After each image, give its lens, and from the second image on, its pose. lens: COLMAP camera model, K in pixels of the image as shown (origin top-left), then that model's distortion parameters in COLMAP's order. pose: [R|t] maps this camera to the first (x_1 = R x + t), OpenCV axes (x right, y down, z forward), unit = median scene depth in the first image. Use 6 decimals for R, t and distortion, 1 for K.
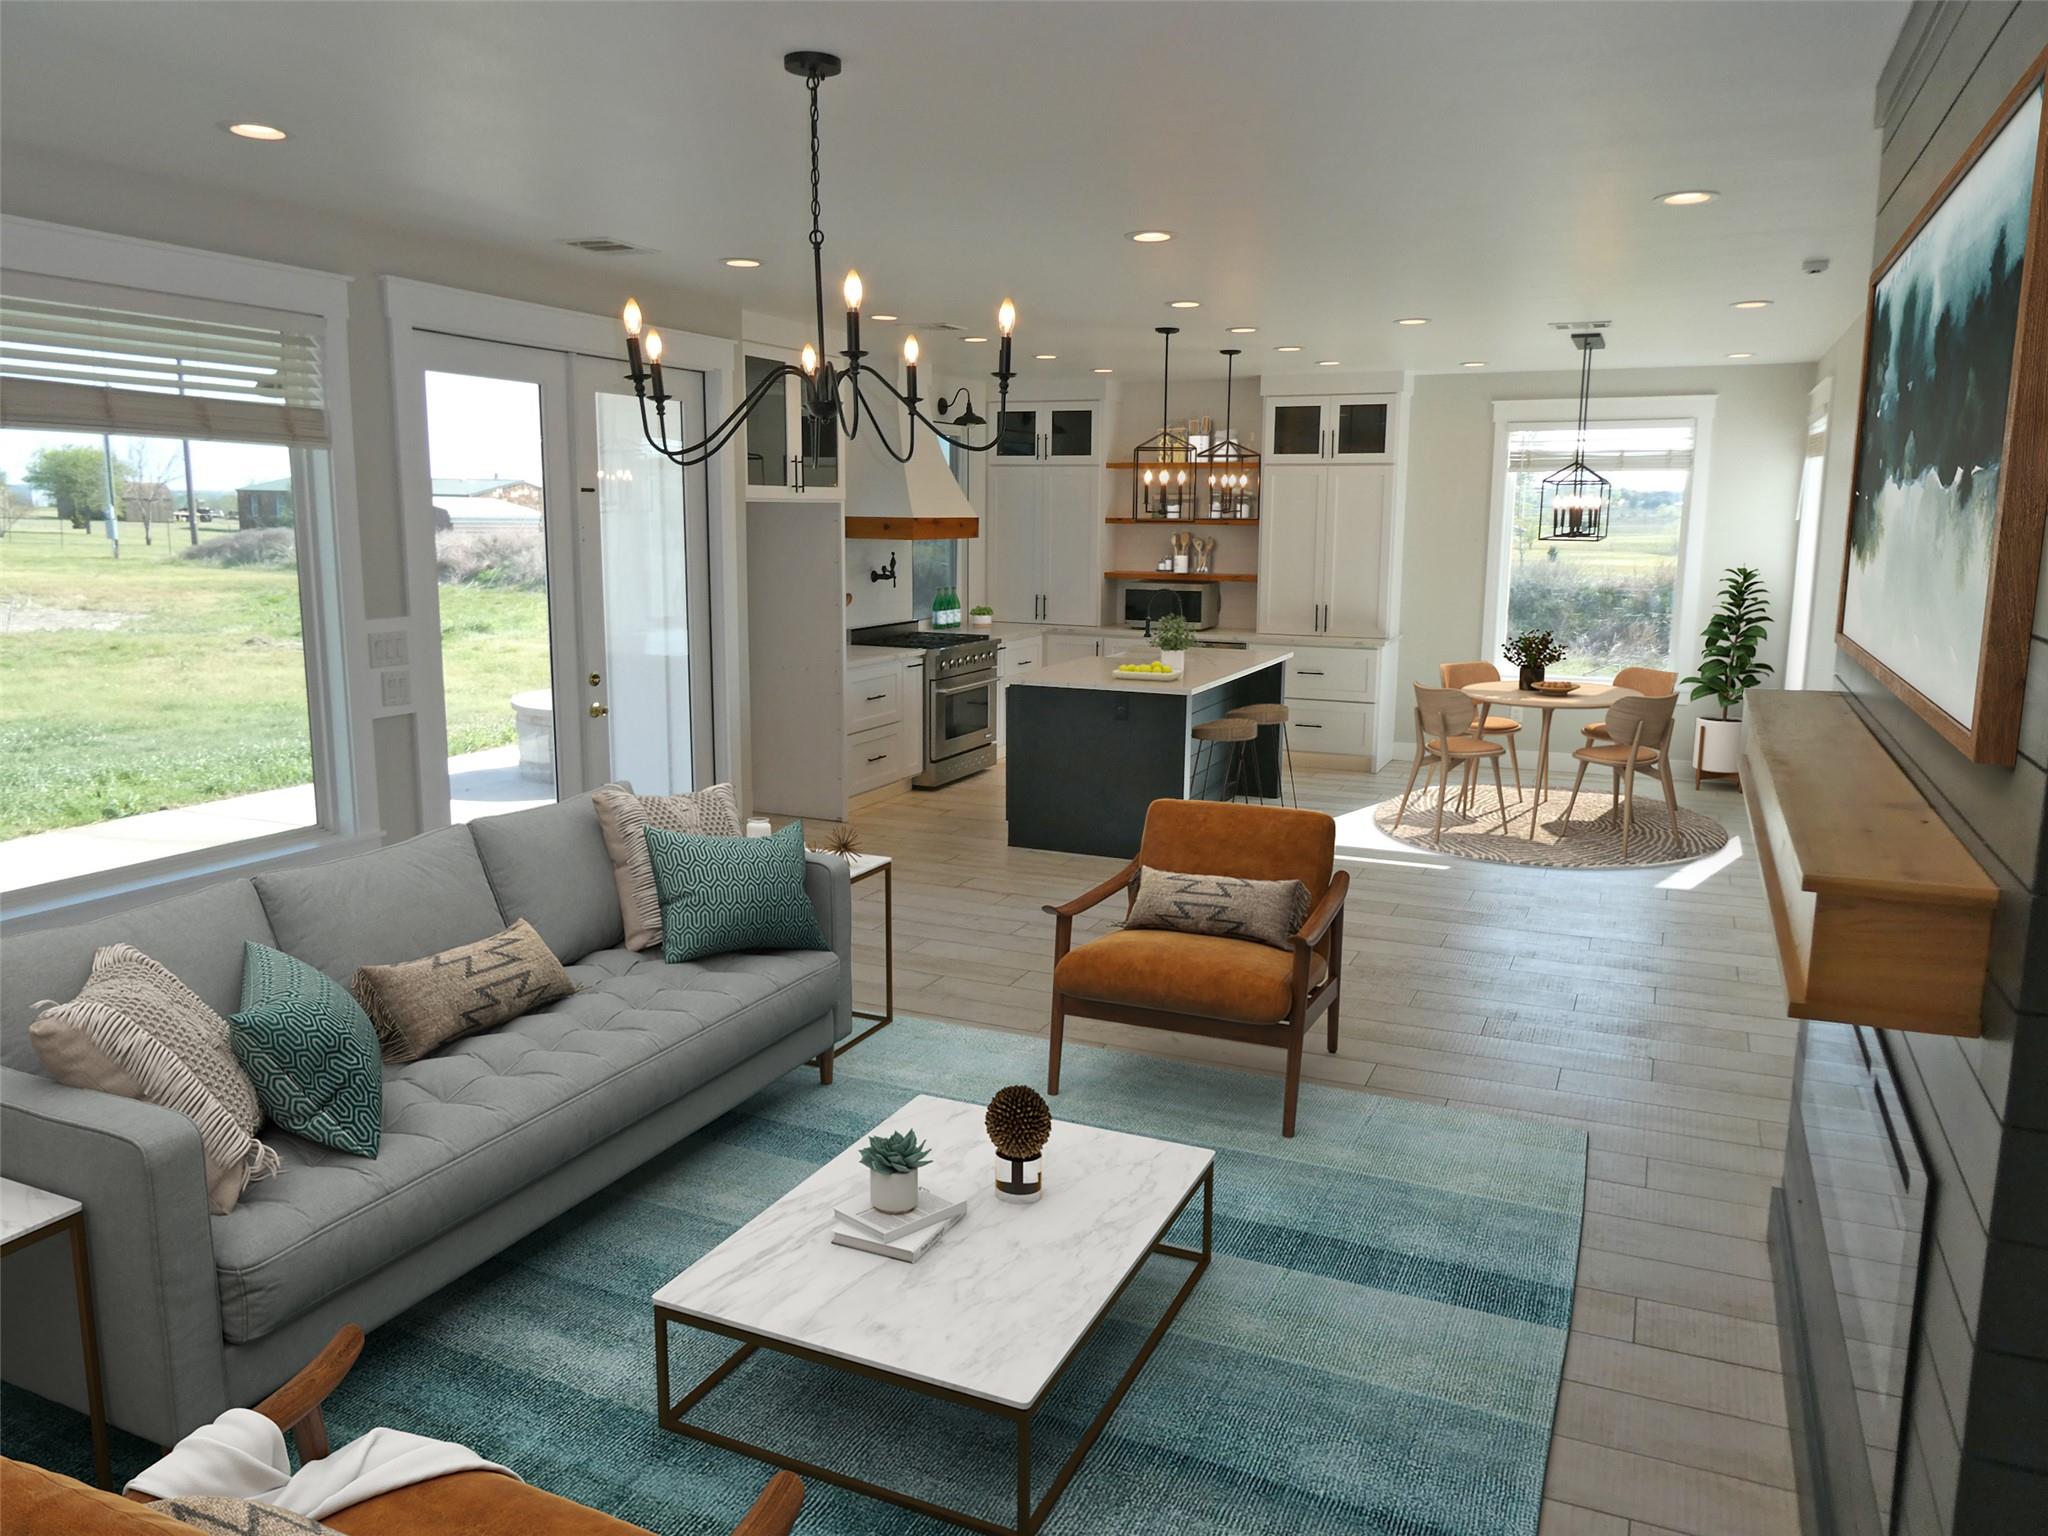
lens RADIAL K [[1464.5, 0, 1023.4], [0, 1464.5, 765.1], [0, 0, 1]] dist [0.013611, 0.012355]
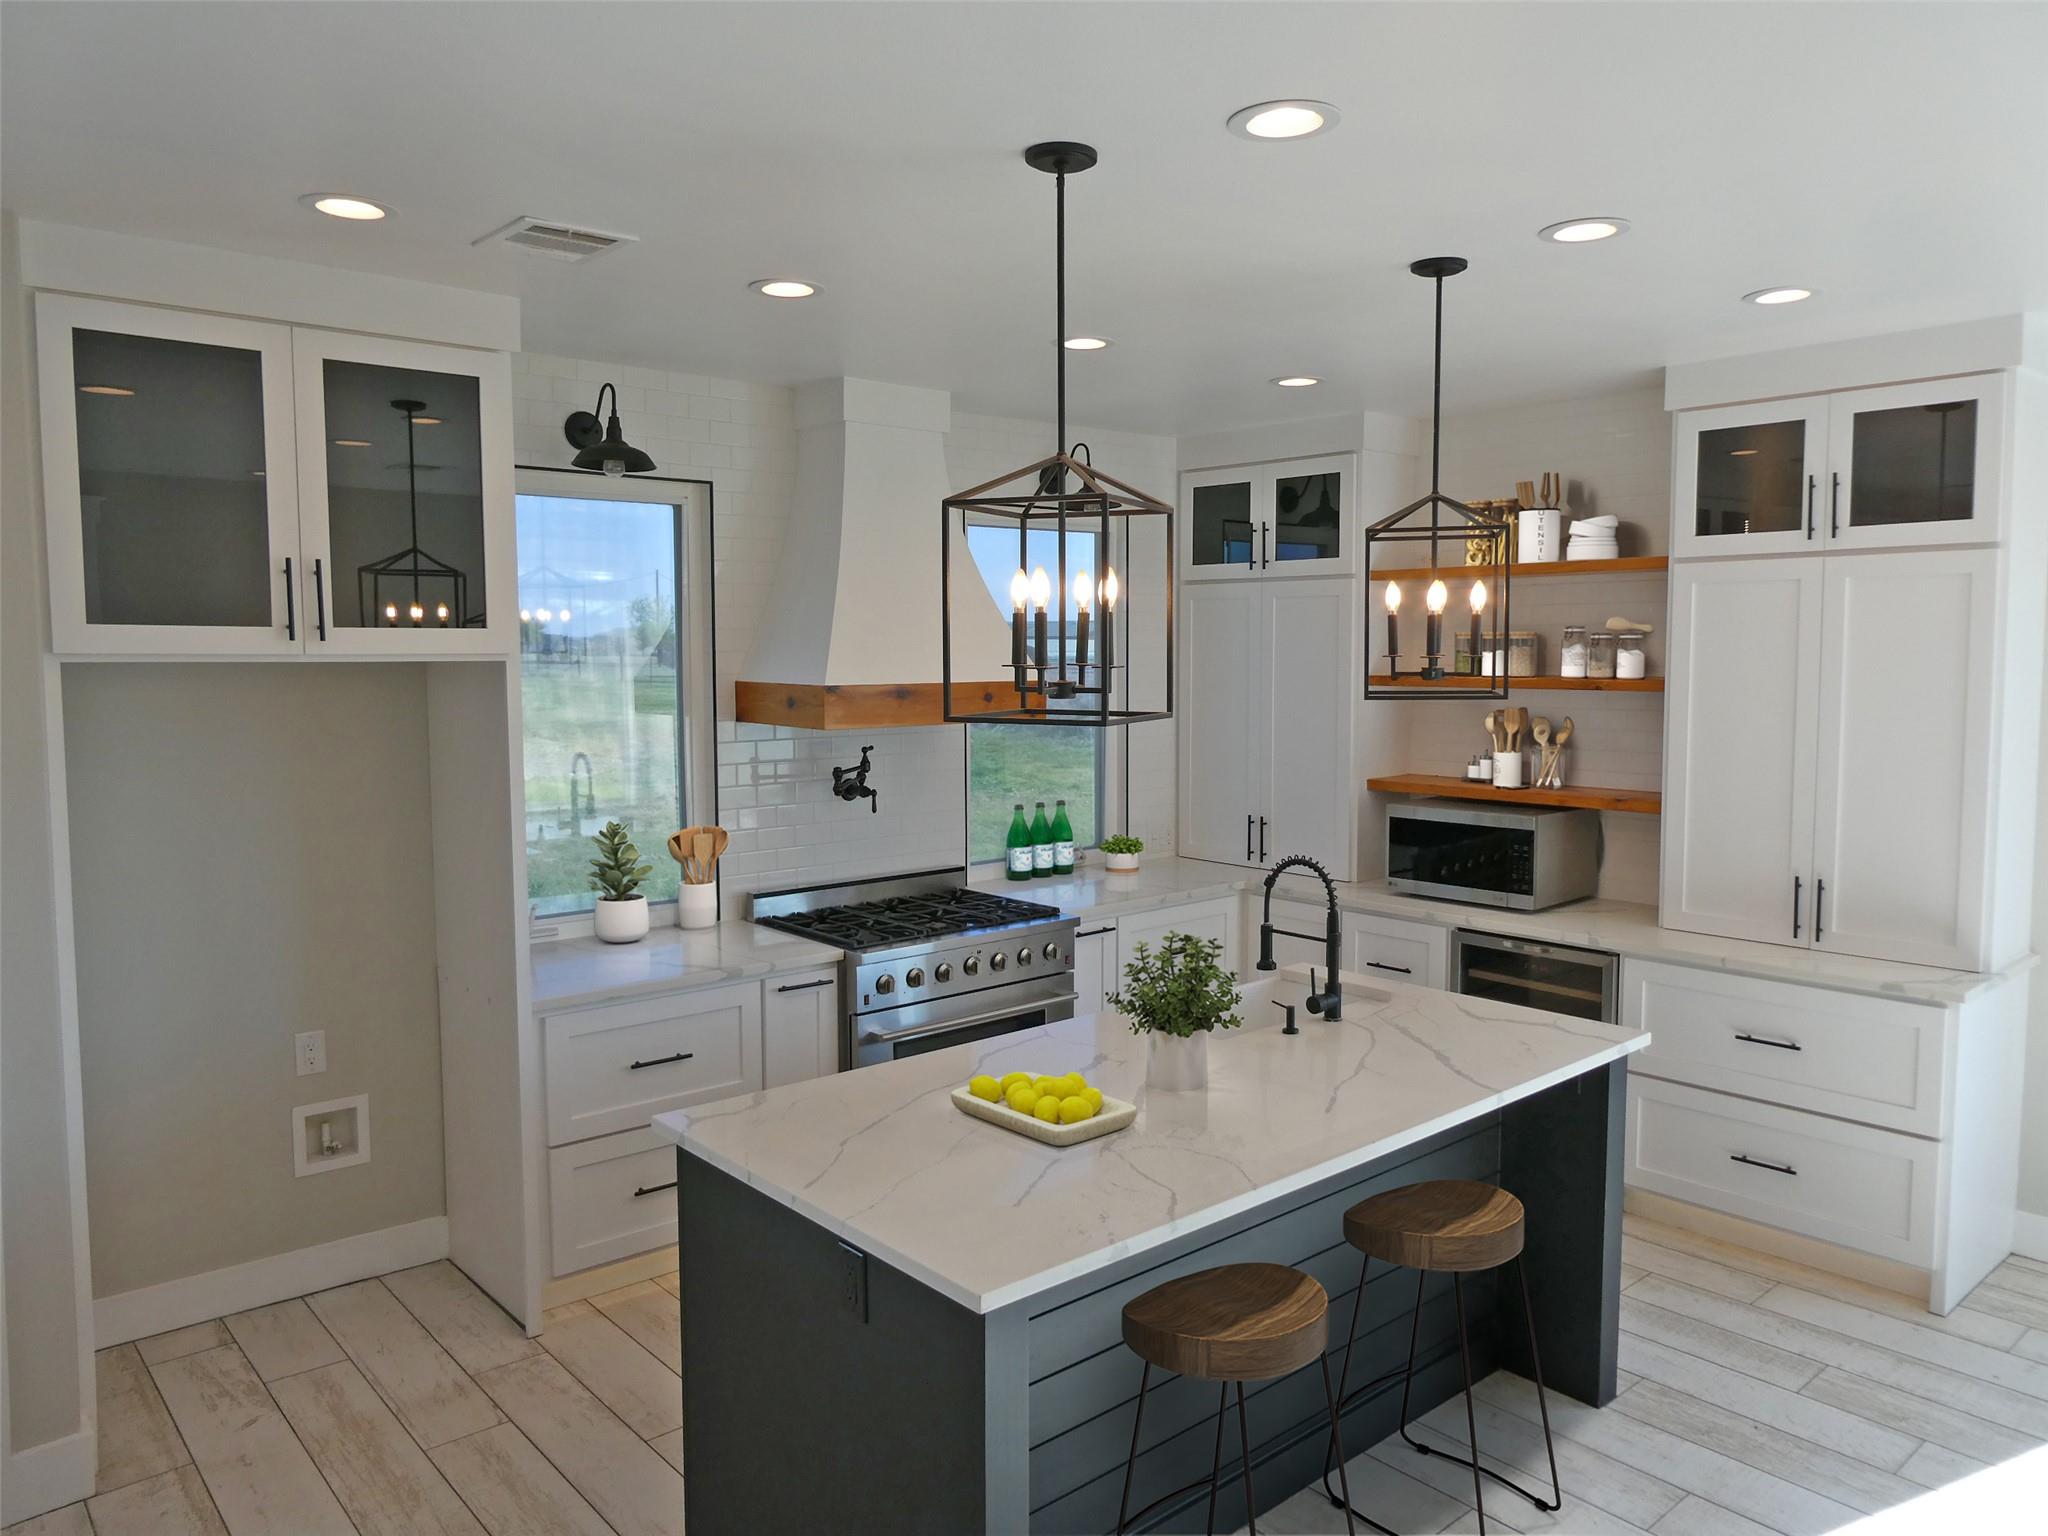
lens RADIAL K [[1464.5, 0, 1040.6], [0, 1464.5, 798.1], [0, 0, 1]] dist [0.013611, 0.012355]
pose [[0.923537, 0.031296, -0.382230, 0.158149], [-0.057145, 0.996768, -0.056460, -0.094590], [0.379228, 0.073985, 0.922341, 0.507855]]
